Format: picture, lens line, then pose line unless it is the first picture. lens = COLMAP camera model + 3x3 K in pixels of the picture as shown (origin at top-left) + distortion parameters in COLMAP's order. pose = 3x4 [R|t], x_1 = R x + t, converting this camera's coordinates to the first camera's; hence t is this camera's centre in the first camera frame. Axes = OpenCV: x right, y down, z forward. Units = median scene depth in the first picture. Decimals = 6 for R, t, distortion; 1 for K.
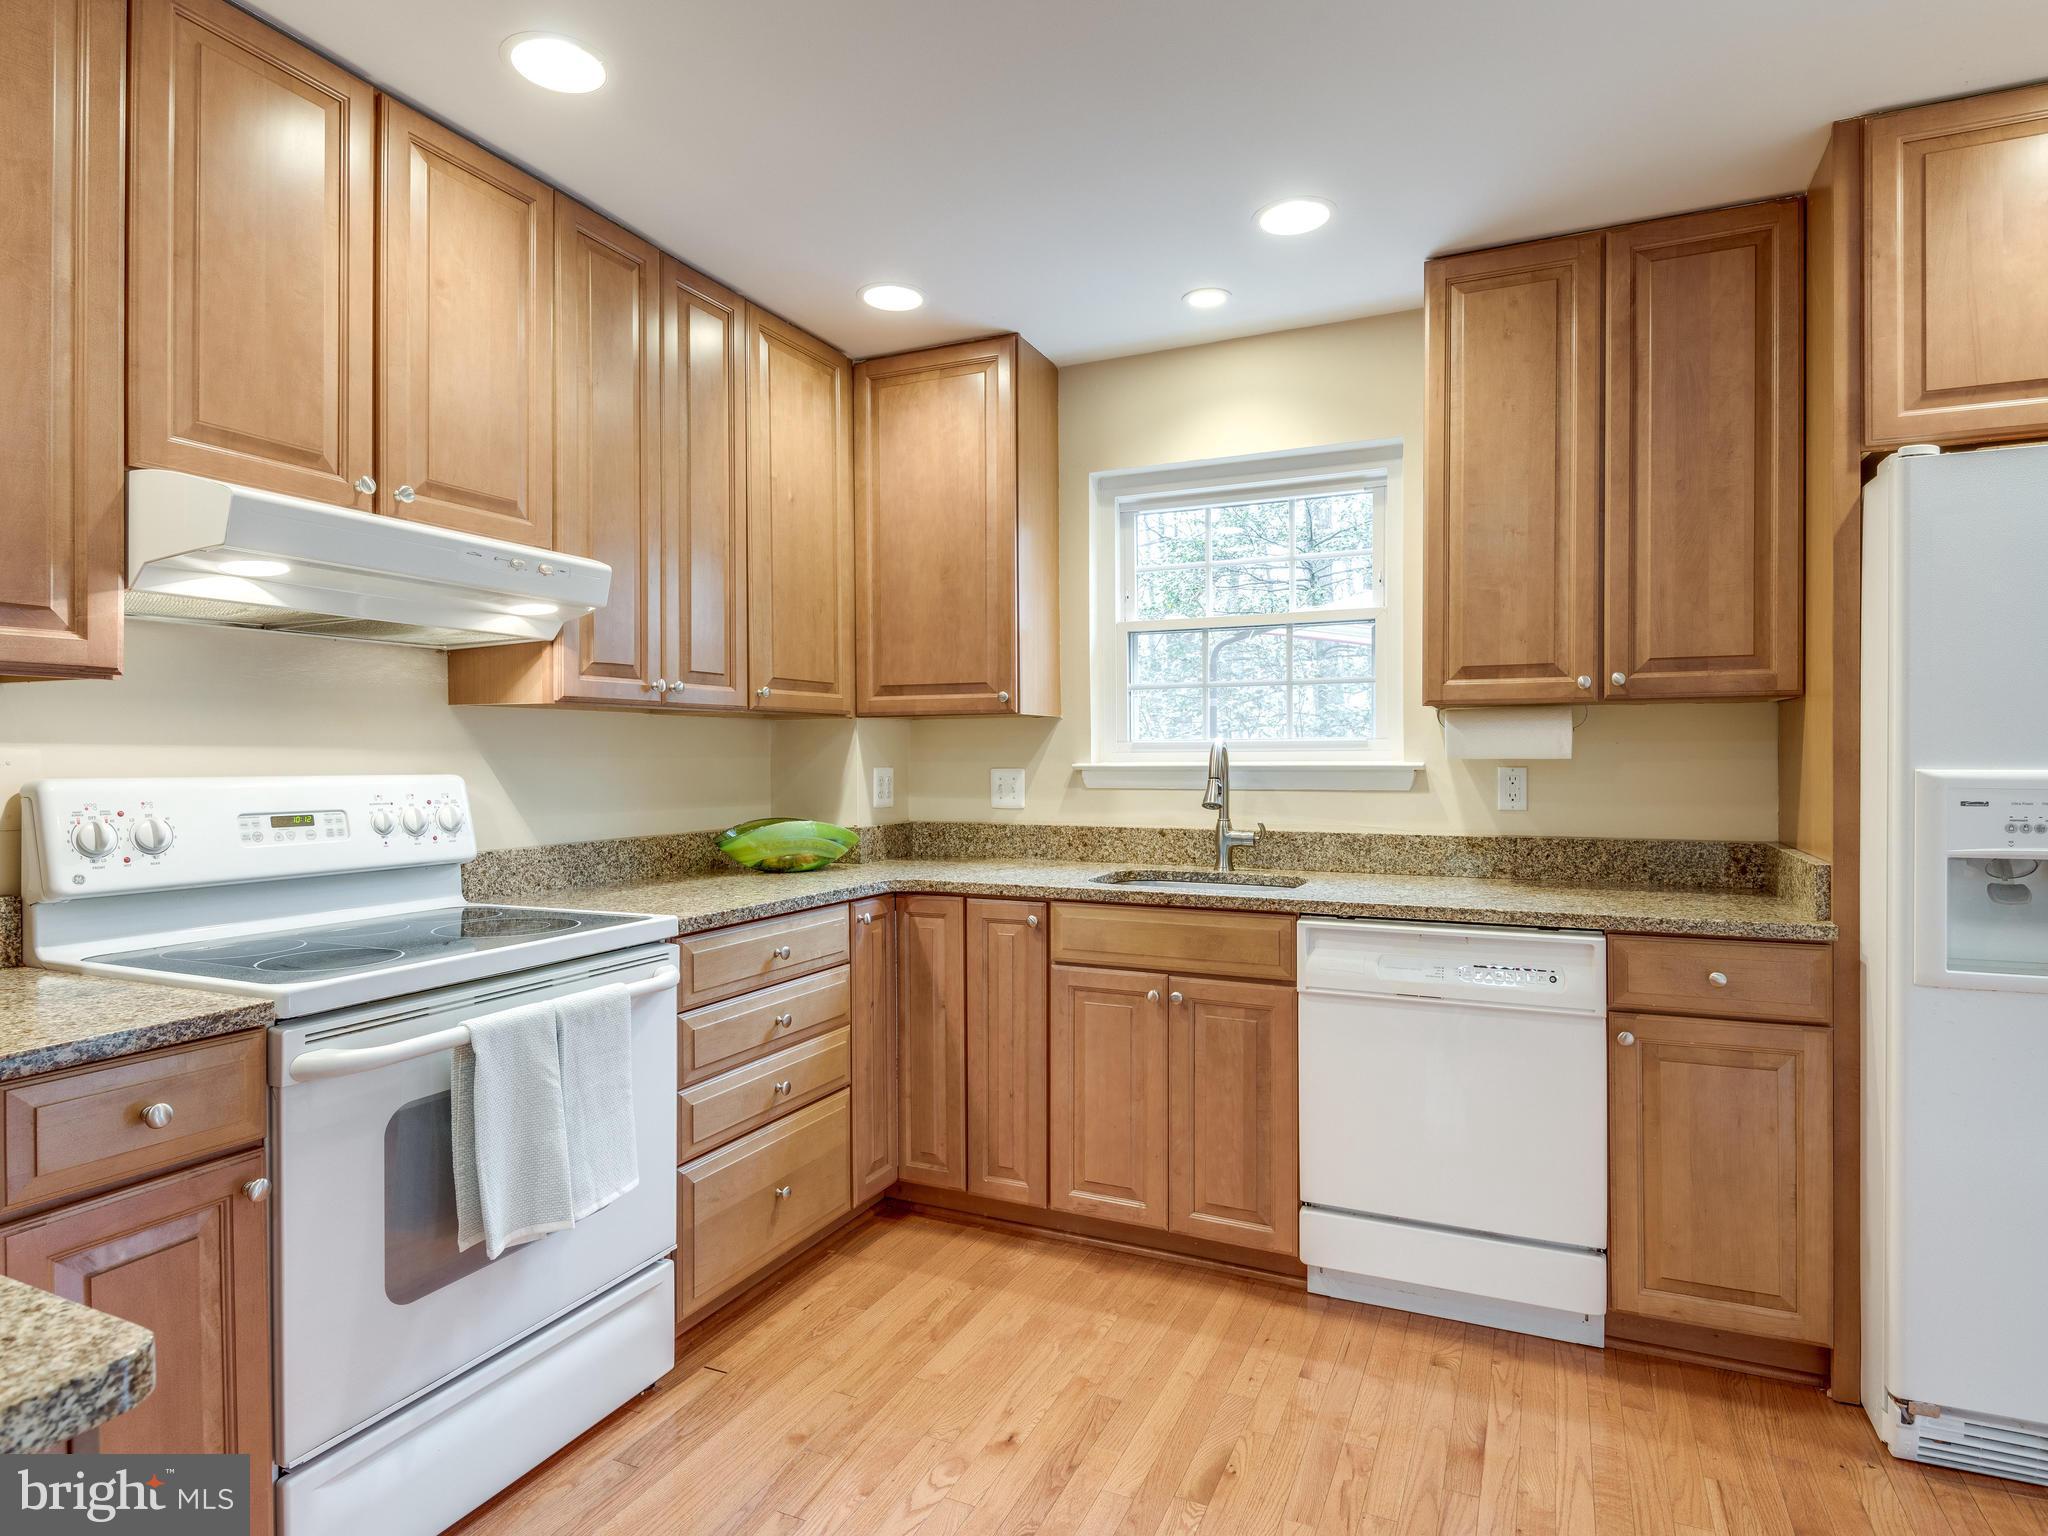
lens RADIAL K [[1108.0, 0, 1037.0], [0, 1108.0, 765.7], [0, 0, 1]] dist [-0.000859, -0.001439]
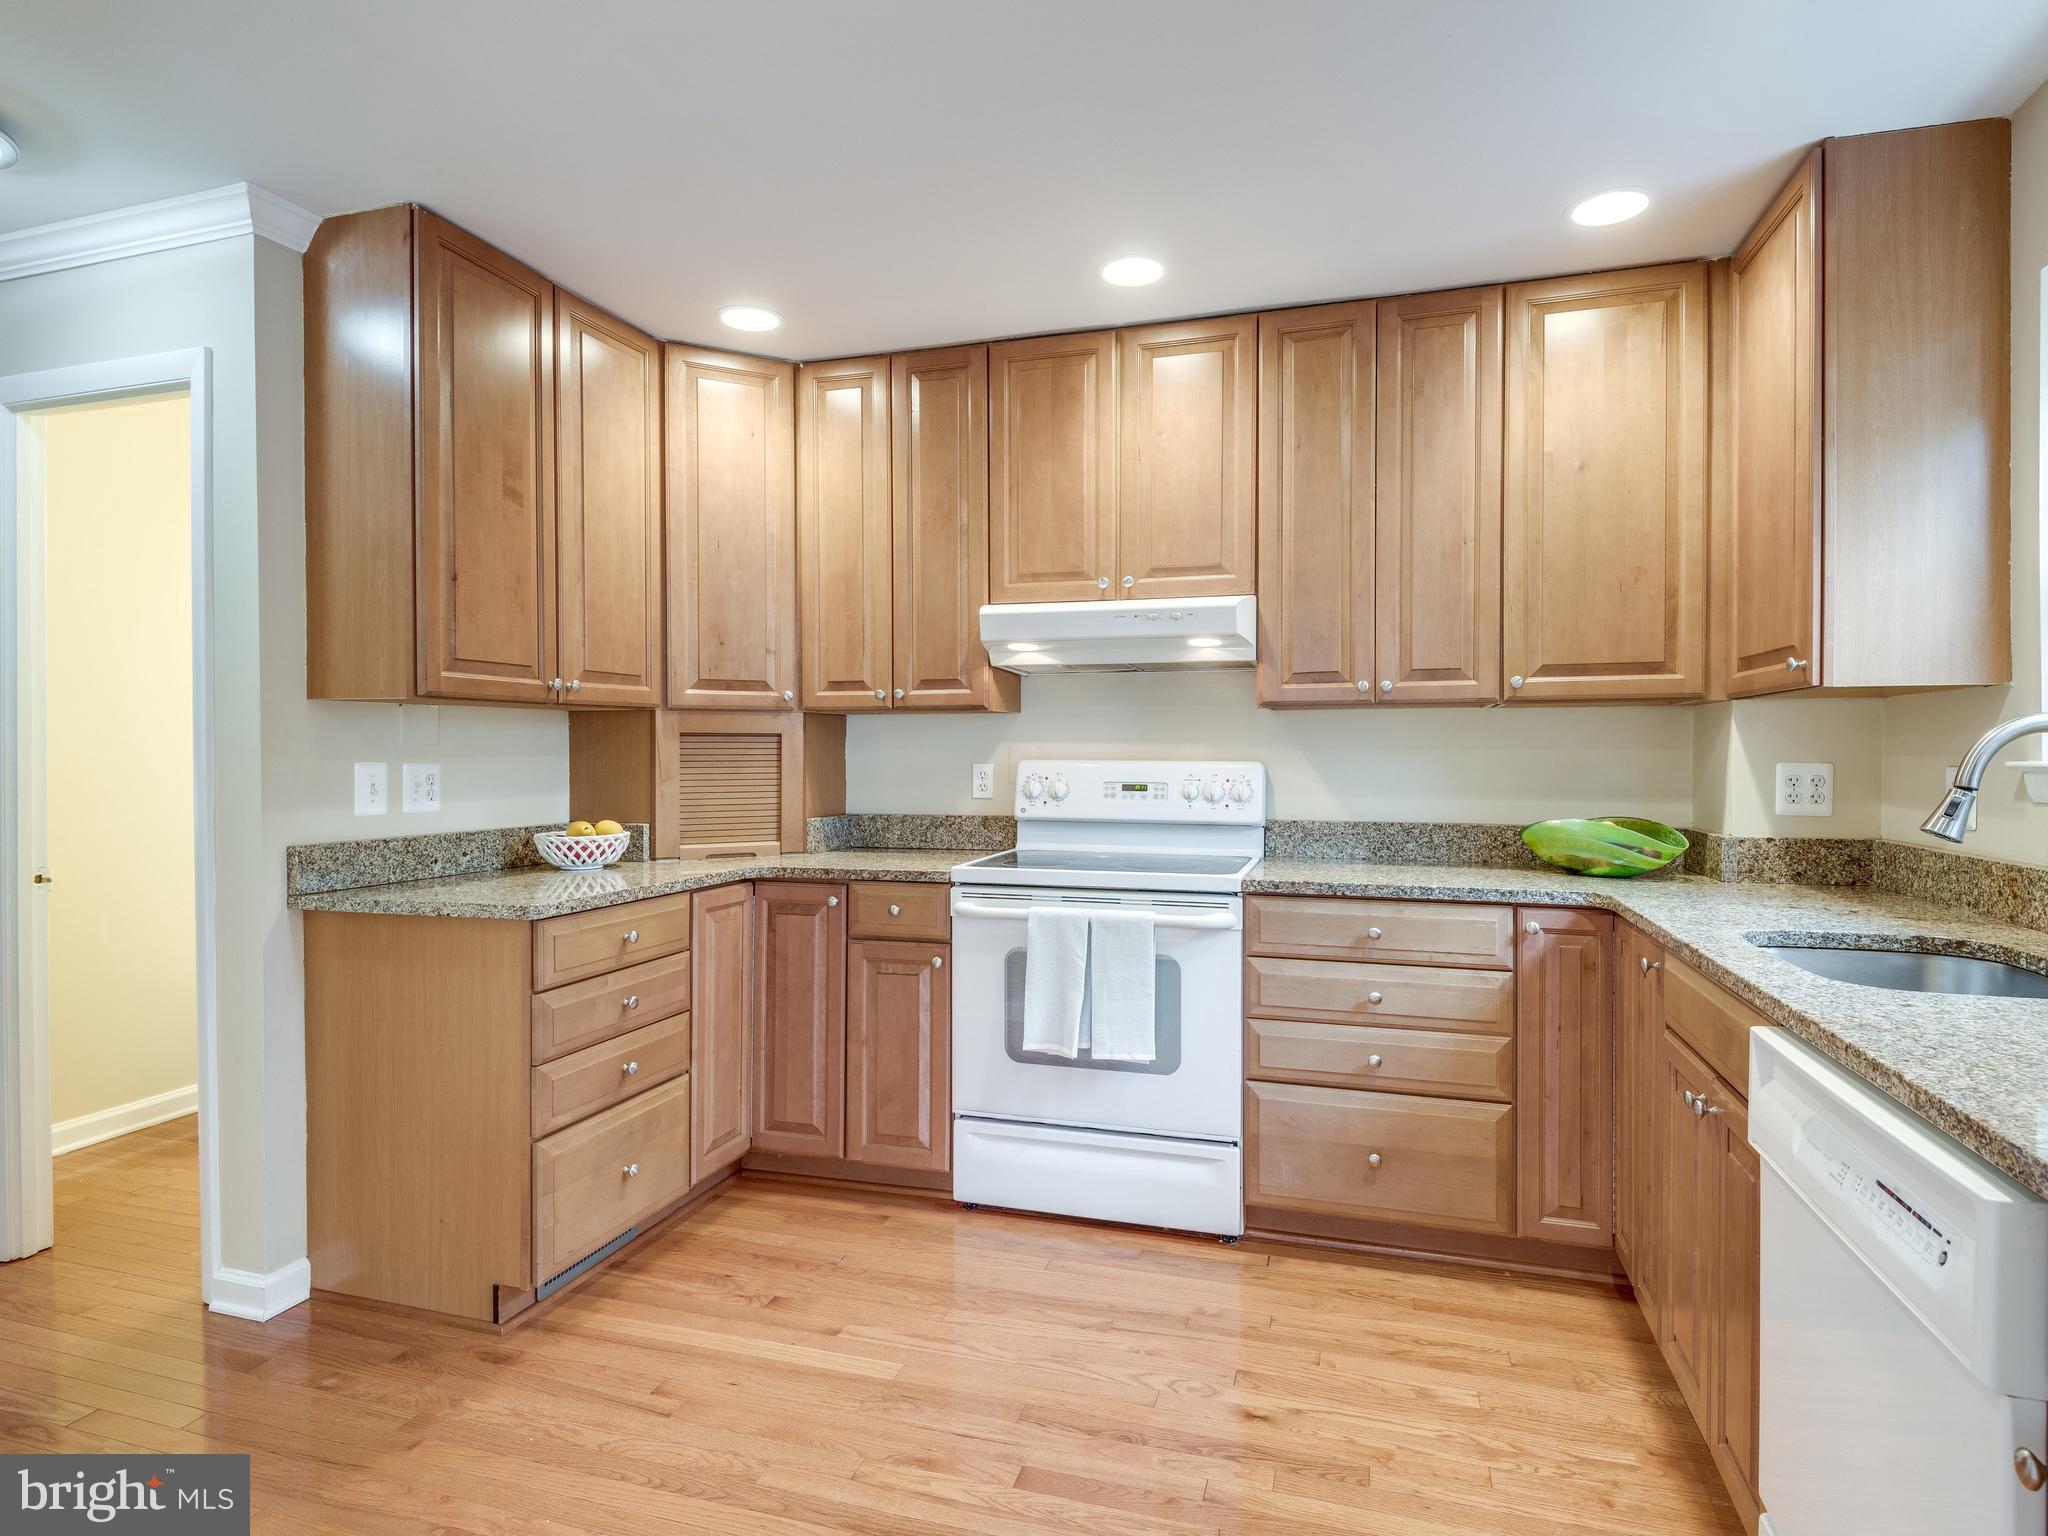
lens RADIAL K [[1108.0, 0, 1037.0], [0, 1108.0, 765.7], [0, 0, 1]] dist [-0.000859, -0.001439]
pose [[0.122503, 0.017512, -0.992314, 0.807364], [-0.007480, 0.999832, 0.016722, -0.007919], [0.992440, 0.005374, 0.122613, 0.564969]]
